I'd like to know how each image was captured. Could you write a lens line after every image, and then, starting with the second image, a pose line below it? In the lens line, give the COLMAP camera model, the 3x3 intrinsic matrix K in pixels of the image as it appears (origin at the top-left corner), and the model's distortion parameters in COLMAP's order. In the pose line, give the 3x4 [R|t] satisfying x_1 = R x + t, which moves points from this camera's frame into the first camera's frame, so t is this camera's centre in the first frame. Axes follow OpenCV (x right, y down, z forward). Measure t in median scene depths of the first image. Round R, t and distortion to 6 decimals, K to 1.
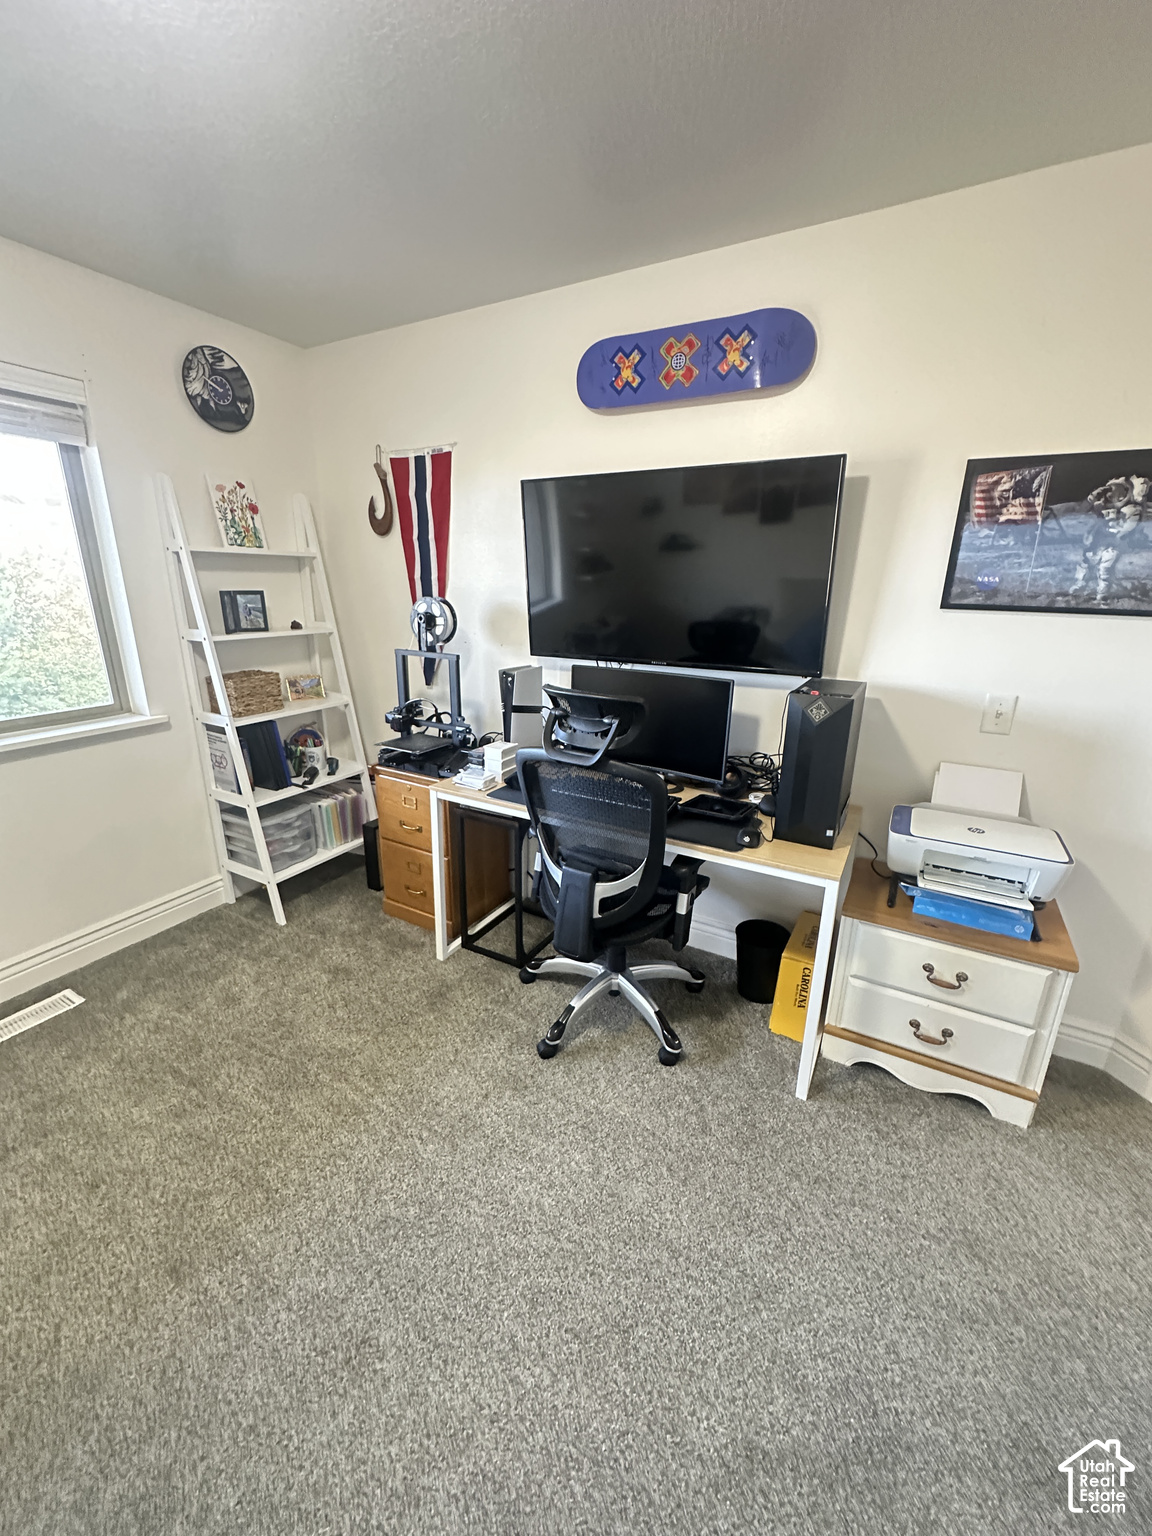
lens RADIAL K [[614.3, 0, 575.2], [0, 614.3, 768.9], [0, 0, 1]] dist [-0.004390, 0.001369]
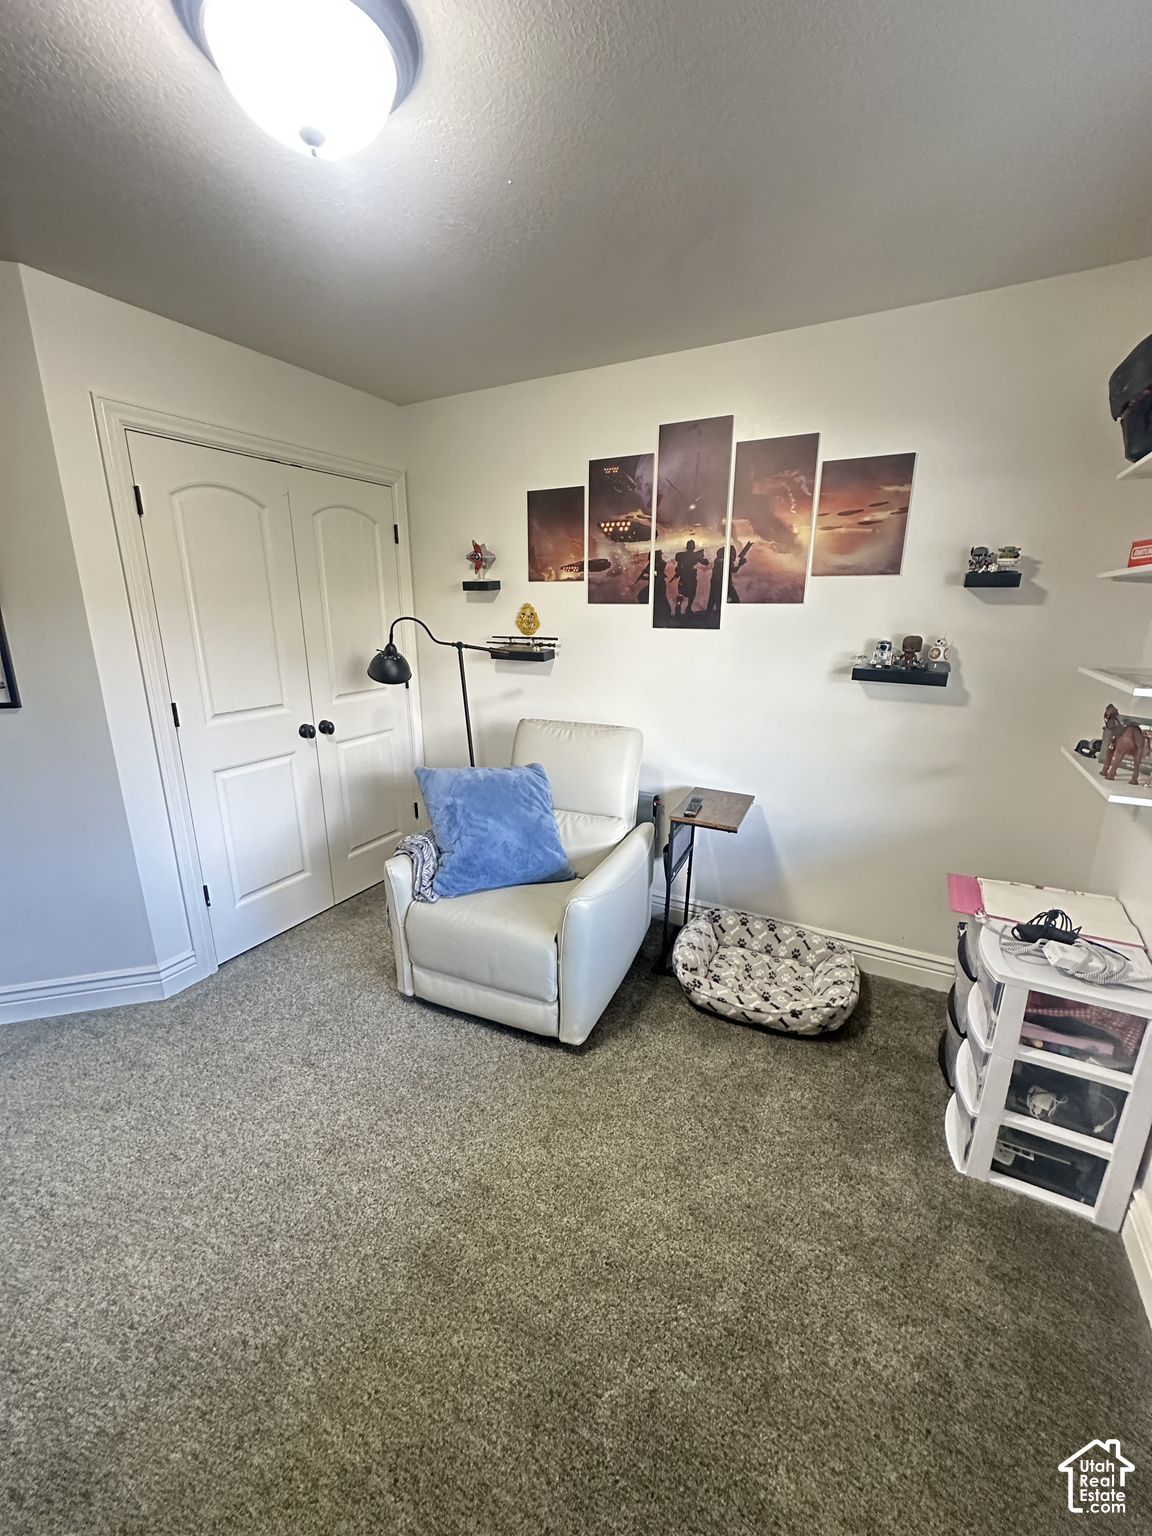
lens RADIAL K [[614.3, 0, 573.1], [0, 614.3, 769.5], [0, 0, 1]] dist [-0.004390, 0.001369]
pose [[-0.999910, -0.007940, -0.010839, -0.426634], [-0.012513, 0.844219, 0.535852, -0.275929], [0.004896, 0.535940, -0.844242, 0.832661]]
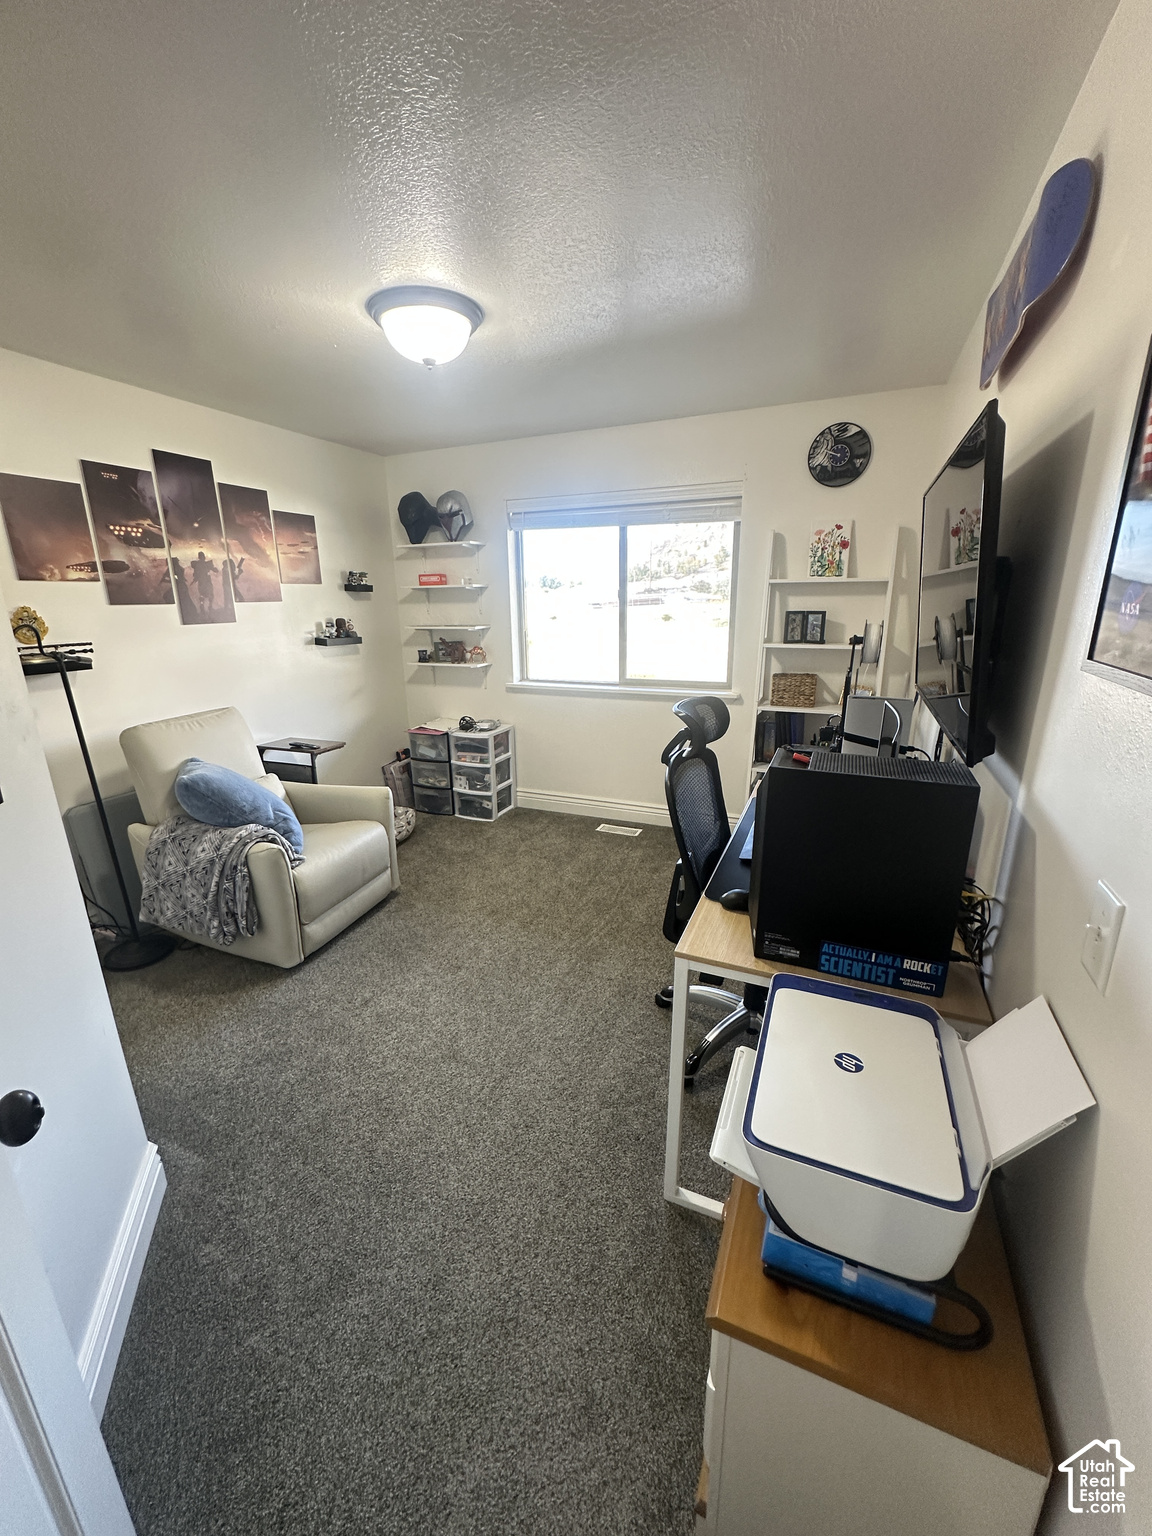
lens RADIAL K [[614.3, 0, 575.4], [0, 614.3, 770.1], [0, 0, 1]] dist [-0.004390, 0.001369]
pose [[0.098416, 0.260512, -0.960441, 0.744854], [-0.279518, 0.933510, 0.224565, -0.136230], [0.955083, 0.246360, 0.164690, 0.417961]]
